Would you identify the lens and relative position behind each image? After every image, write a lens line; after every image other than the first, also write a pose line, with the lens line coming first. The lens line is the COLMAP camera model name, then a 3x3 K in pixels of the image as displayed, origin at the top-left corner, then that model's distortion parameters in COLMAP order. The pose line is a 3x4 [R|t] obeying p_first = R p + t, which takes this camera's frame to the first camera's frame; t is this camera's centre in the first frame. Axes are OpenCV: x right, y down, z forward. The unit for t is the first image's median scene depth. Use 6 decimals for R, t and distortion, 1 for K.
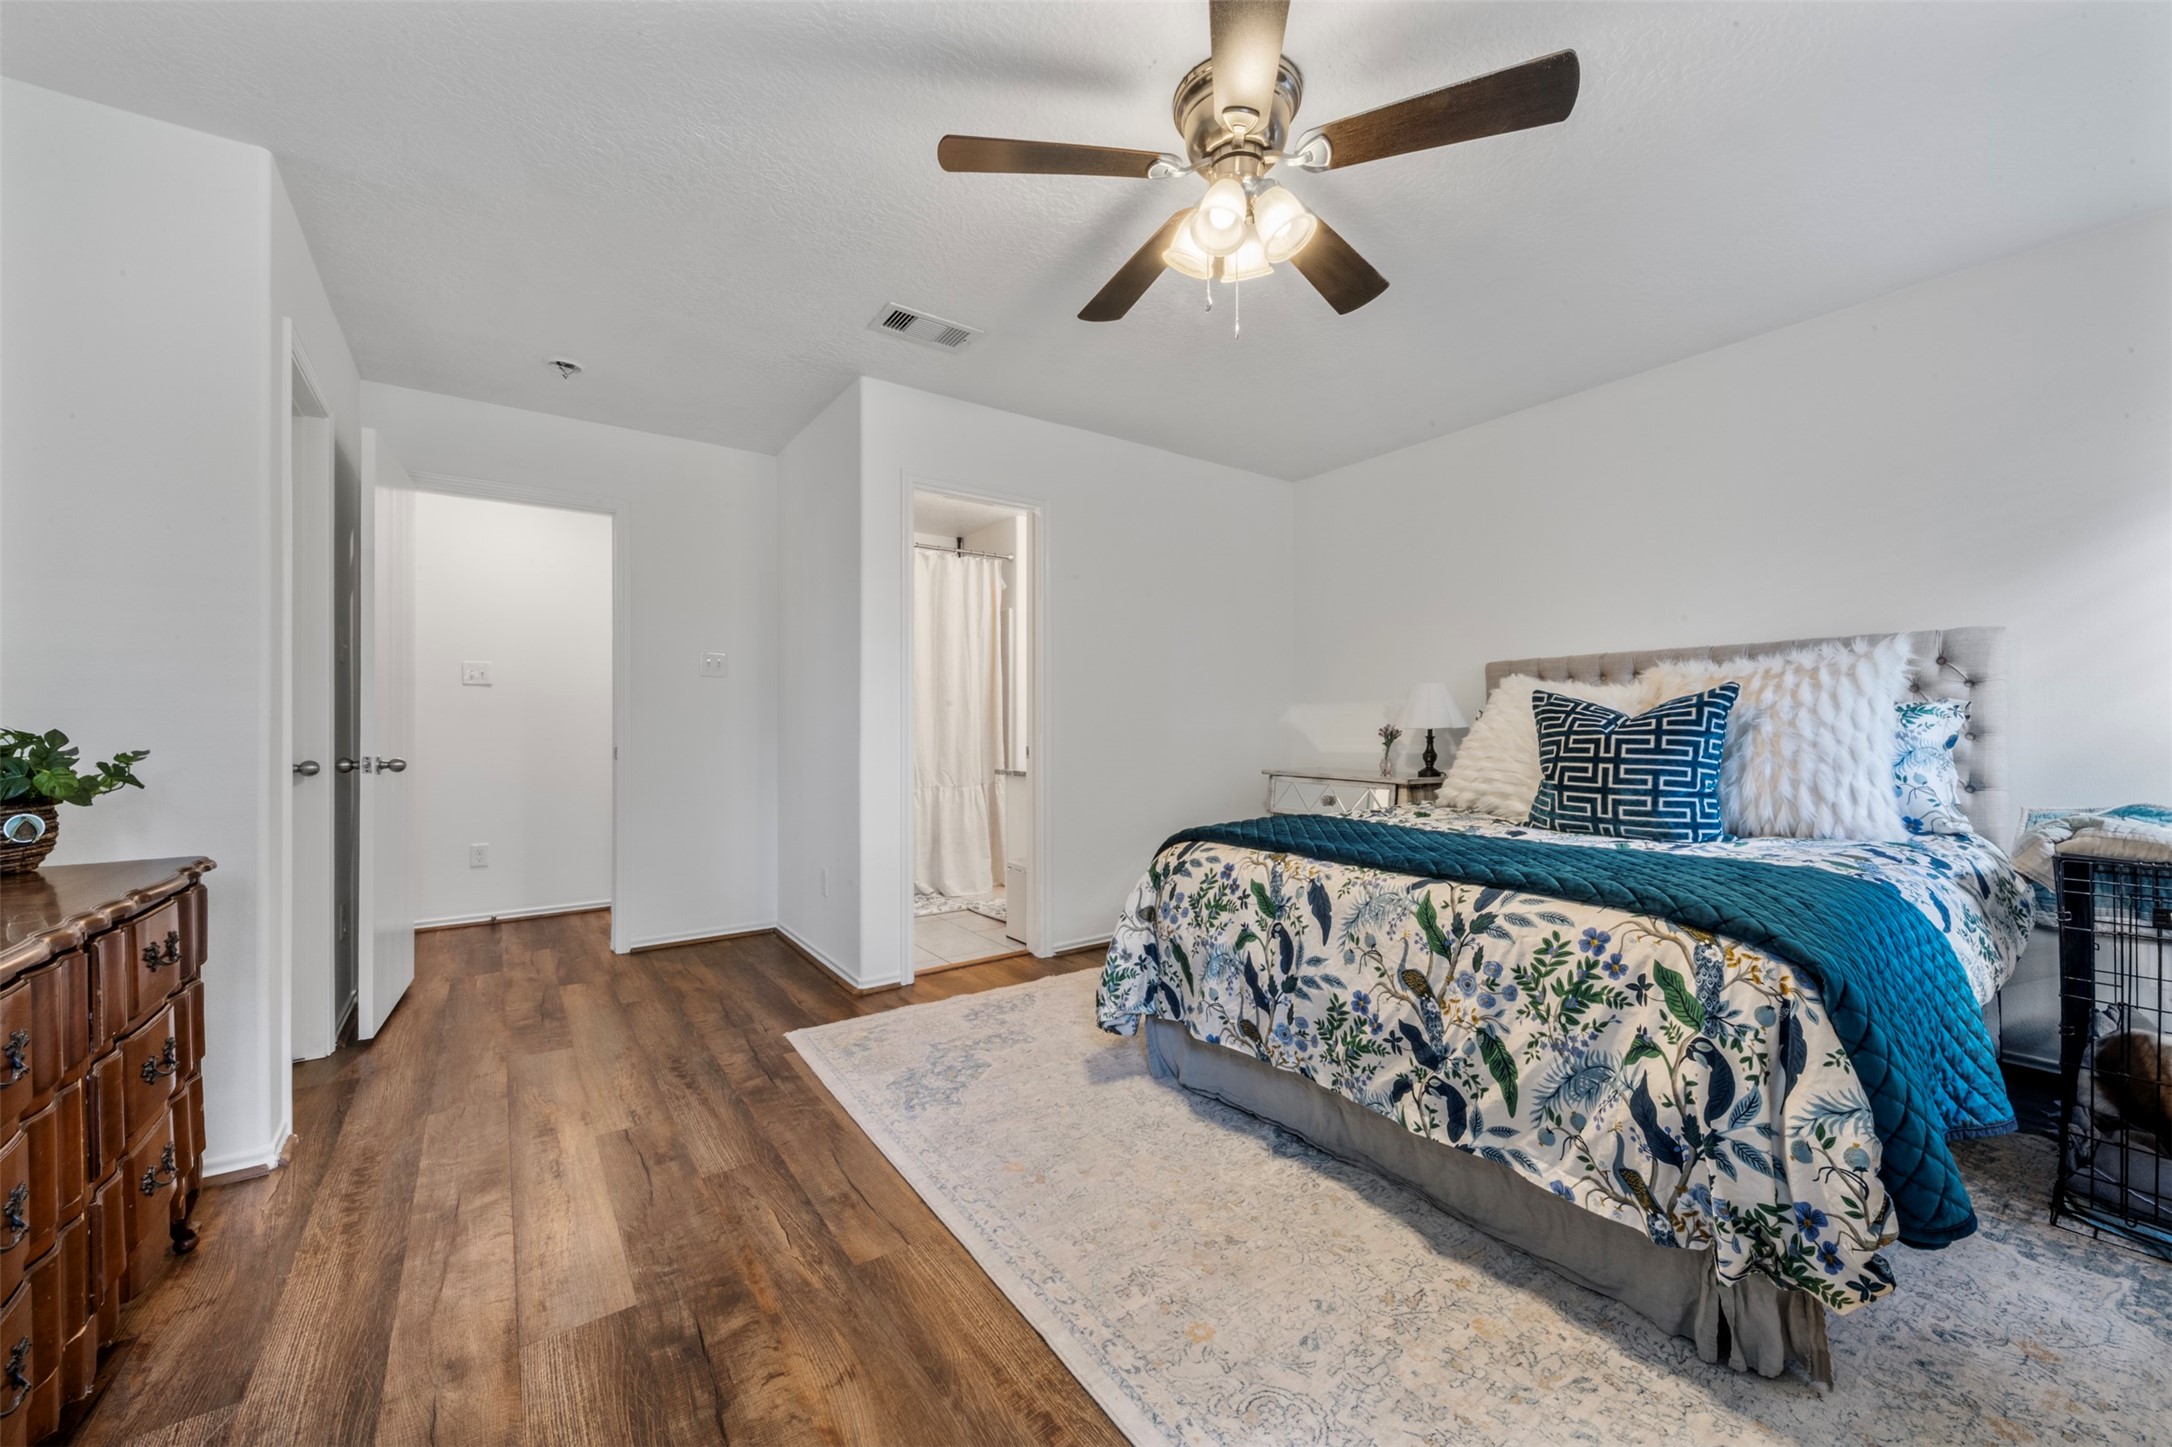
lens RADIAL K [[801.1, 0, 1086.5], [0, 801.1, 725.6], [0, 0, 1]] dist [-0.001327, -0.000031]
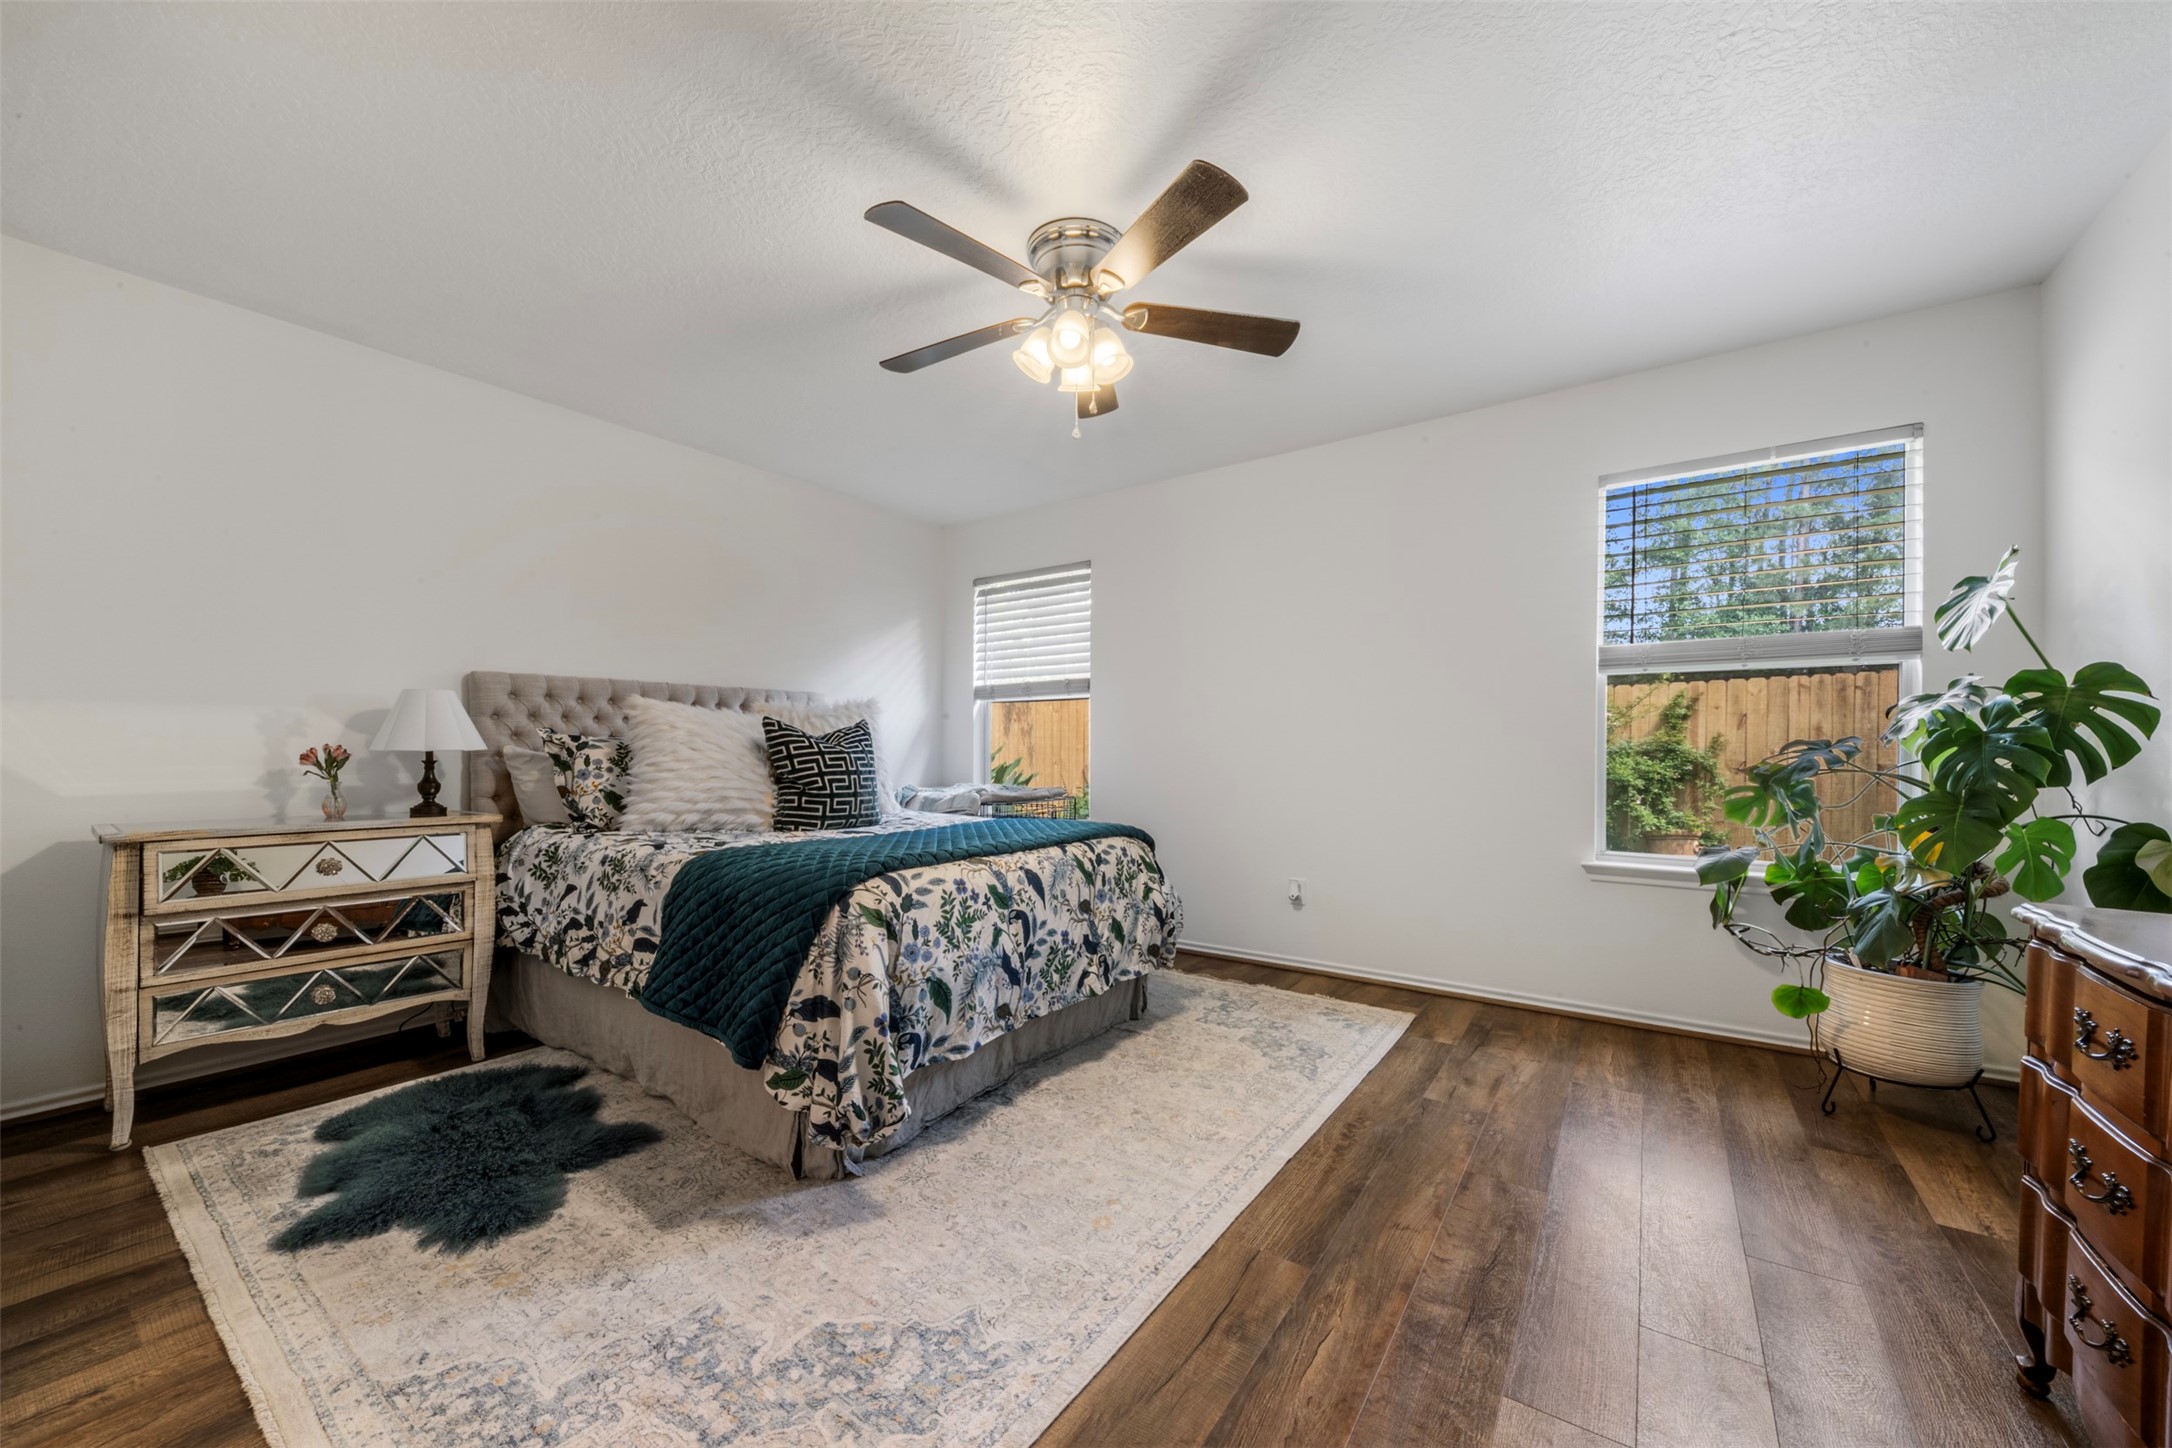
lens RADIAL K [[801.1, 0, 1077.0], [0, 801.1, 760.6], [0, 0, 1]] dist [-0.001327, -0.000031]
pose [[-0.319914, -0.010600, 0.947387, -0.928204], [-0.001788, 0.999942, 0.010584, 0.008971], [-0.947445, 0.001692, -0.319914, 1.292084]]
